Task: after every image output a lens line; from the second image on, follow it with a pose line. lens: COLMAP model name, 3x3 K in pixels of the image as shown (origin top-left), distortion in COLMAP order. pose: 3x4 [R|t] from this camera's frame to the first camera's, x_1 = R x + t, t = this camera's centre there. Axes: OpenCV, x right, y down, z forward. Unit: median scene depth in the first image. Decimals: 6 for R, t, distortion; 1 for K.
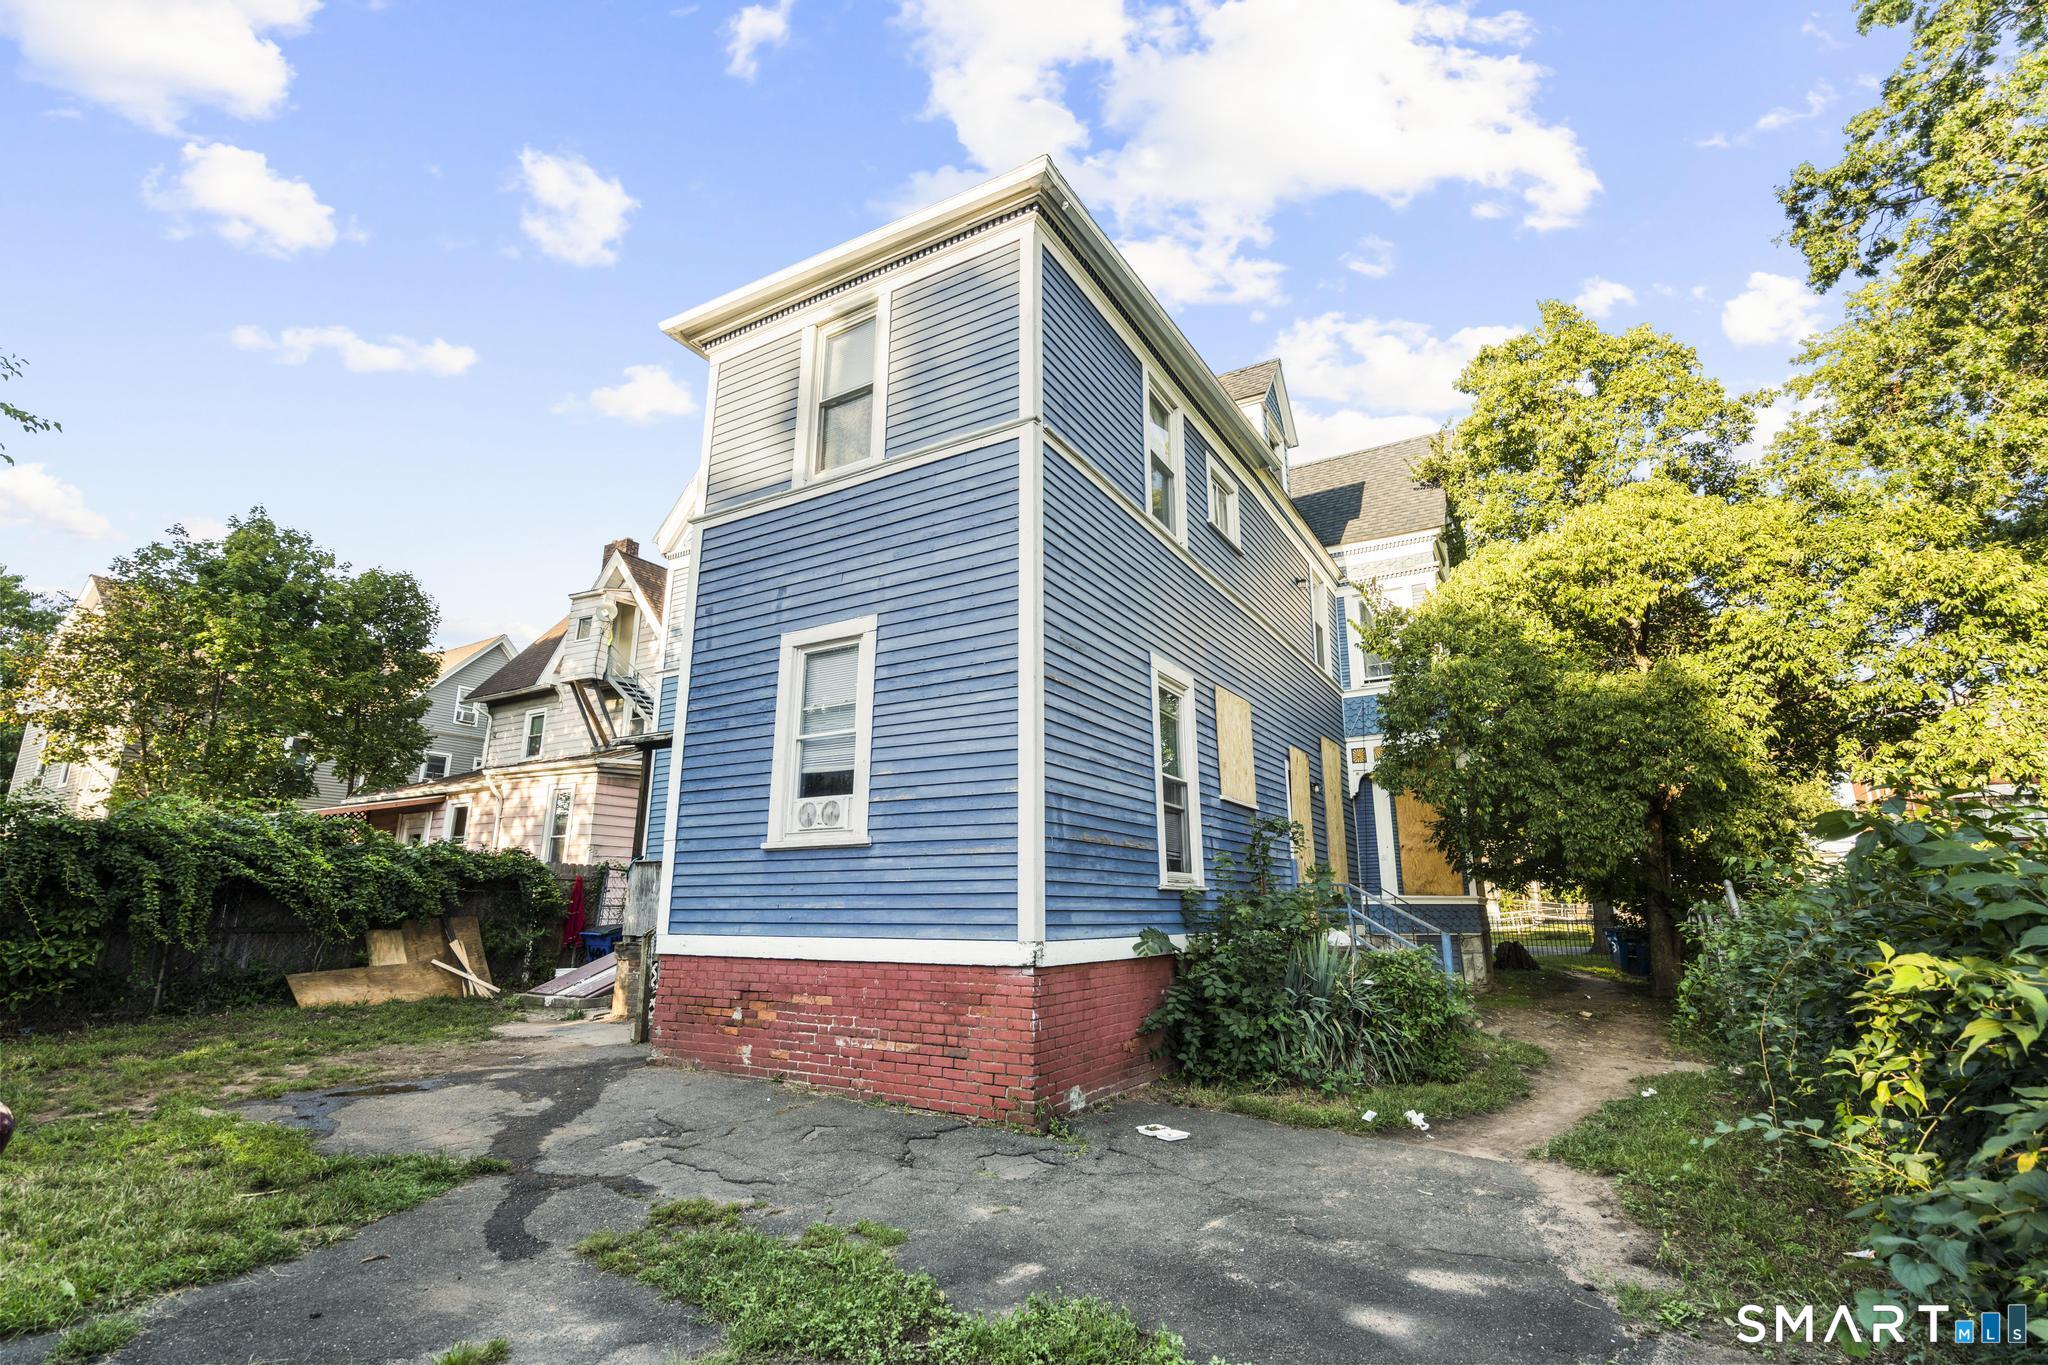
lens RADIAL K [[923.5, 0, 1029.8], [0, 923.5, 684.2], [0, 0, 1]] dist [-0.004166, 0.002385]
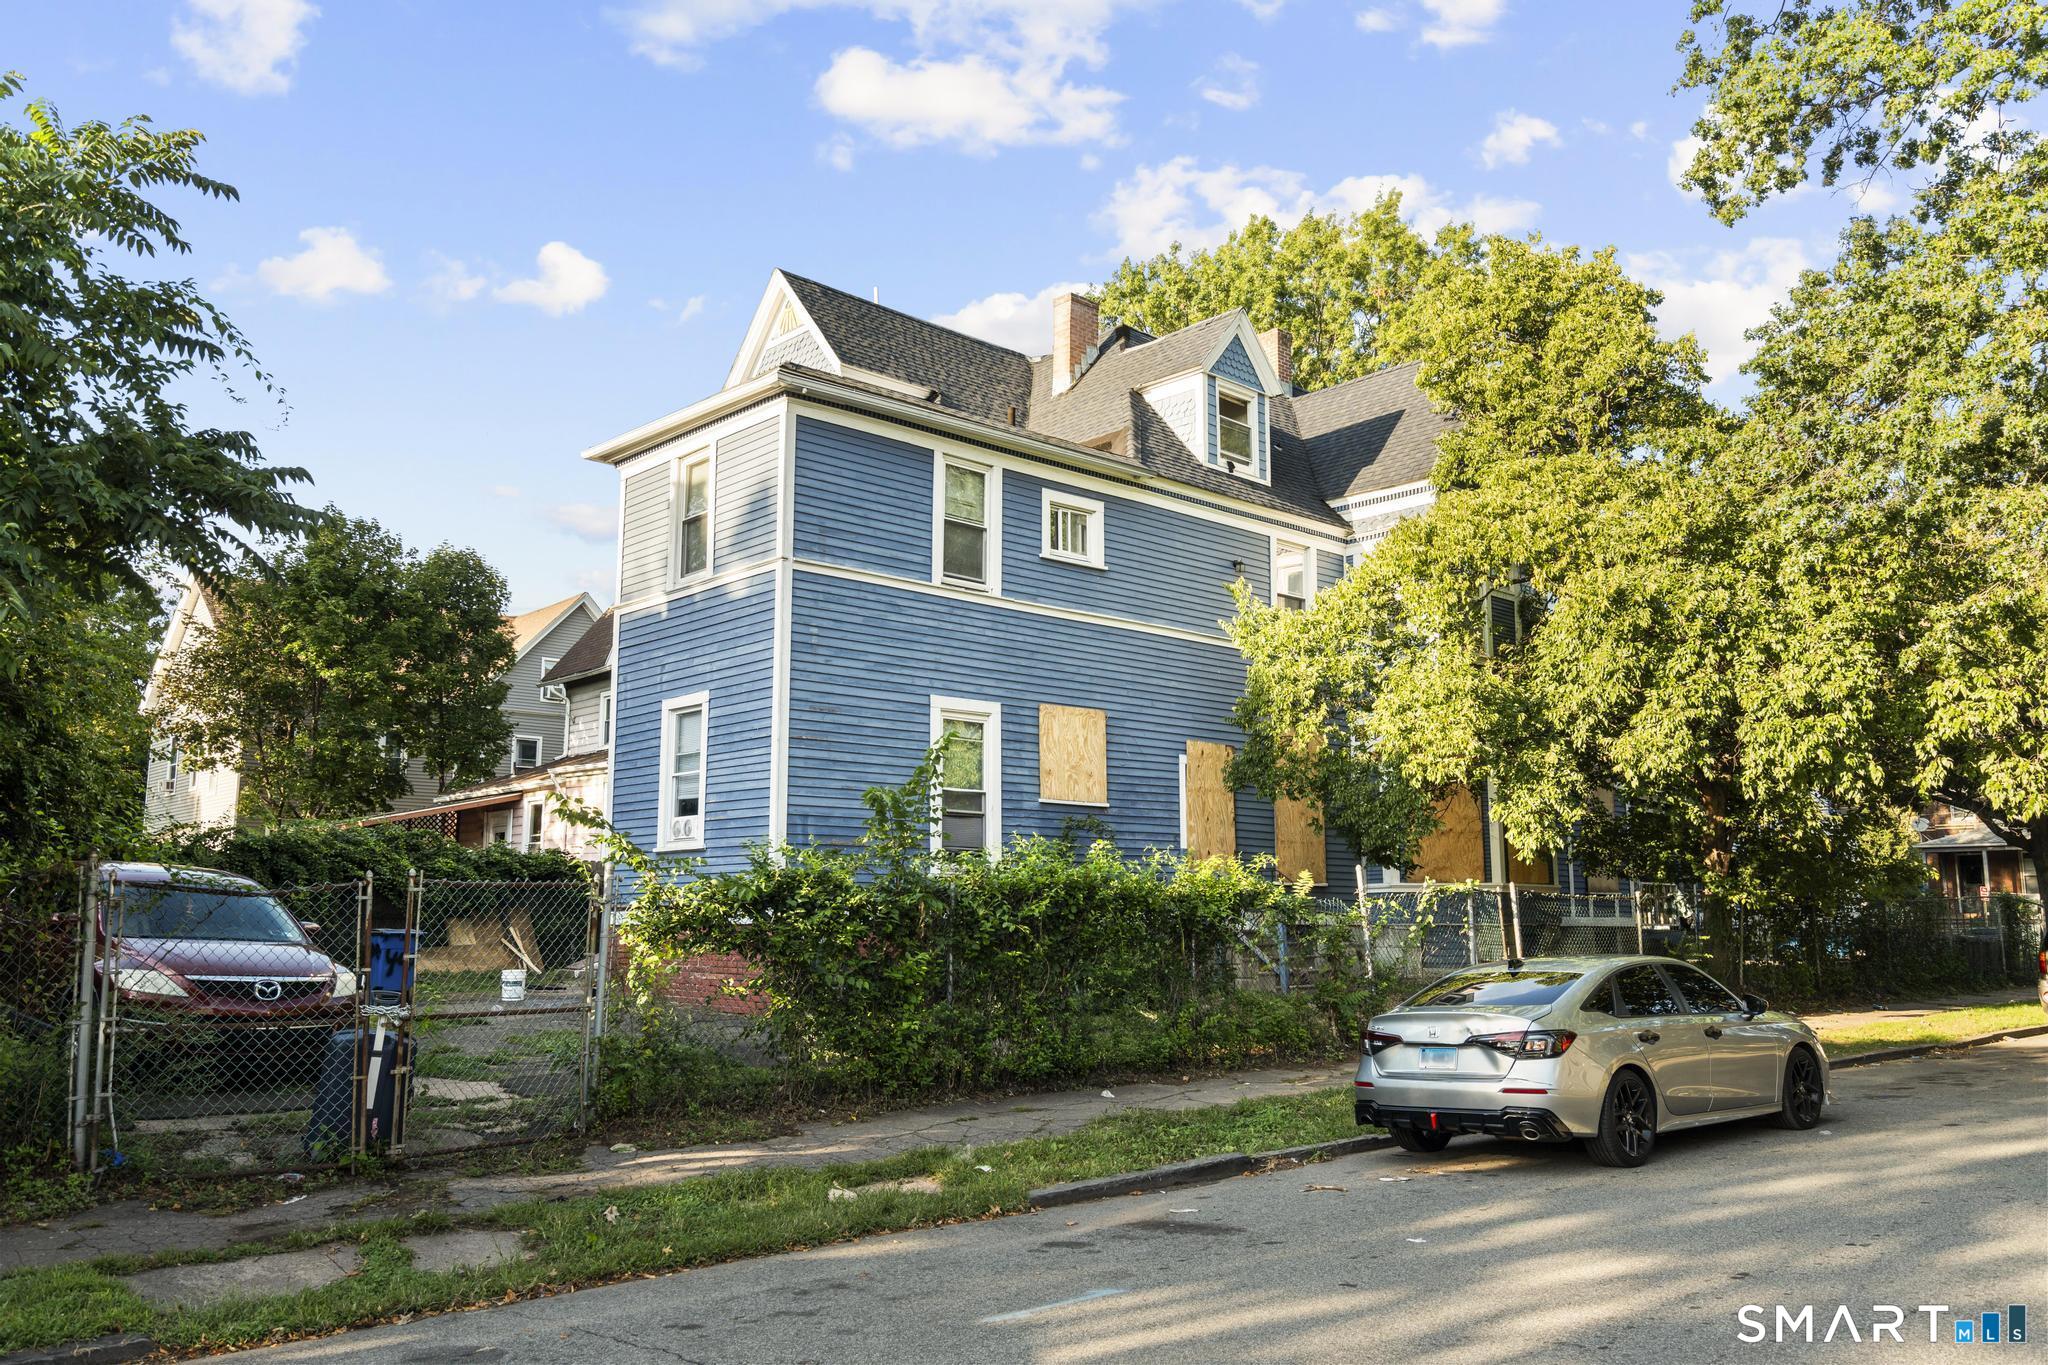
lens RADIAL K [[1590.4, 0, 1022.0], [0, 1590.4, 682.5], [0, 0, 1]] dist [0.016896, 0.000999]
pose [[0.954712, -0.046592, -0.293862, 0.975609], [0.072307, 0.994386, 0.077254, -0.231162], [0.288613, -0.095003, 0.952721, -1.155758]]
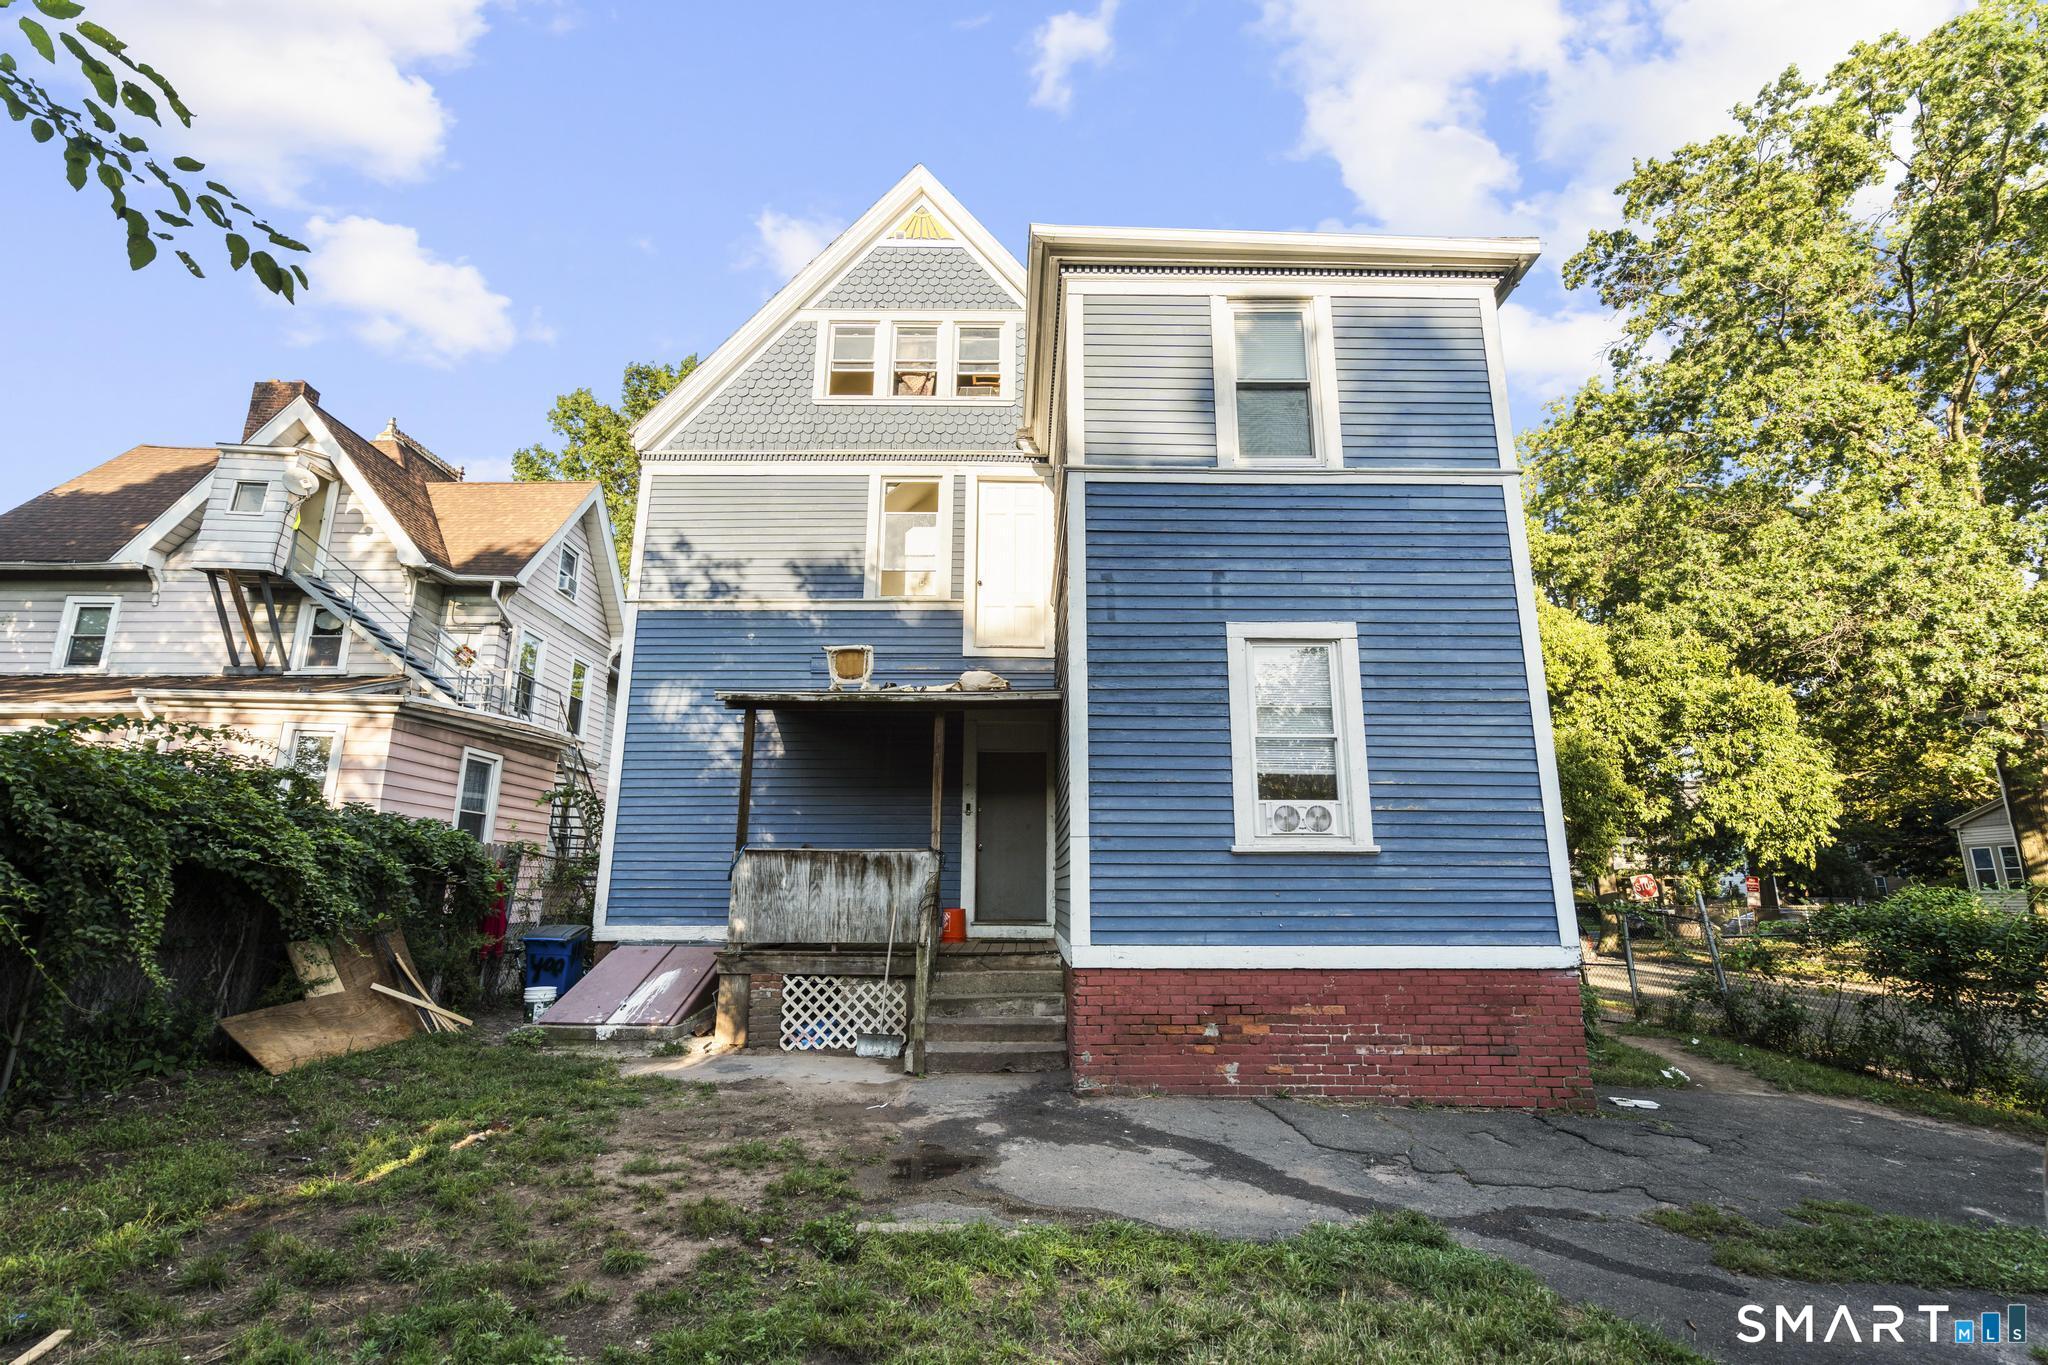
lens RADIAL K [[923.5, 0, 1014.1], [0, 923.5, 680.9], [0, 0, 1]] dist [-0.004166, 0.002385]
pose [[0.859303, 0.117047, 0.497895, -0.924944], [-0.125454, 0.991959, -0.016675, 0.047967], [-0.495843, -0.048134, 0.867077, 0.295234]]
